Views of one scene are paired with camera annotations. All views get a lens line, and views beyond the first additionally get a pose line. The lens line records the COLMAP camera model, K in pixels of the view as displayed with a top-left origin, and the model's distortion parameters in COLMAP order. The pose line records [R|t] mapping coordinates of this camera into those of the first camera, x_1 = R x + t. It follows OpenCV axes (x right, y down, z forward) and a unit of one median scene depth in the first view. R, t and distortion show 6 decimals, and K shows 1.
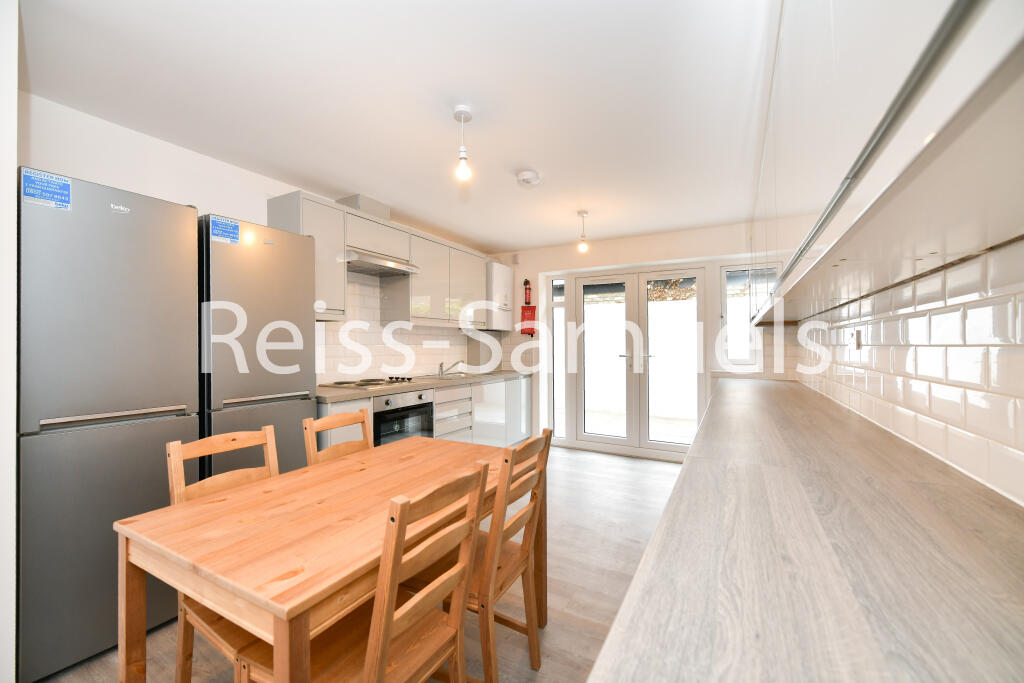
lens RADIAL K [[423.4, 0, 512.0], [0, 423.4, 341.5], [0, 0, 1]] dist [-0.011809, 0.000095]
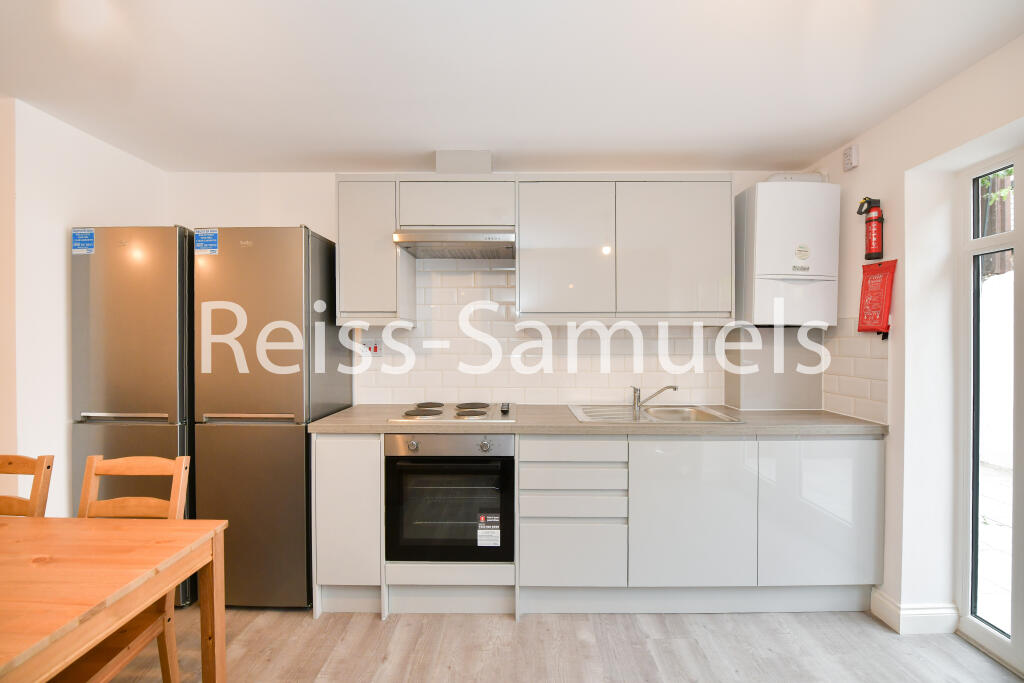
lens RADIAL K [[423.4, 0, 512.0], [0, 423.4, 341.5], [0, 0, 1]] dist [-0.011809, 0.000095]
pose [[0.486114, -0.005309, -0.873879, 0.281736], [0.014905, 0.999886, 0.002216, -0.016410], [0.873768, -0.014103, 0.486138, 0.628169]]
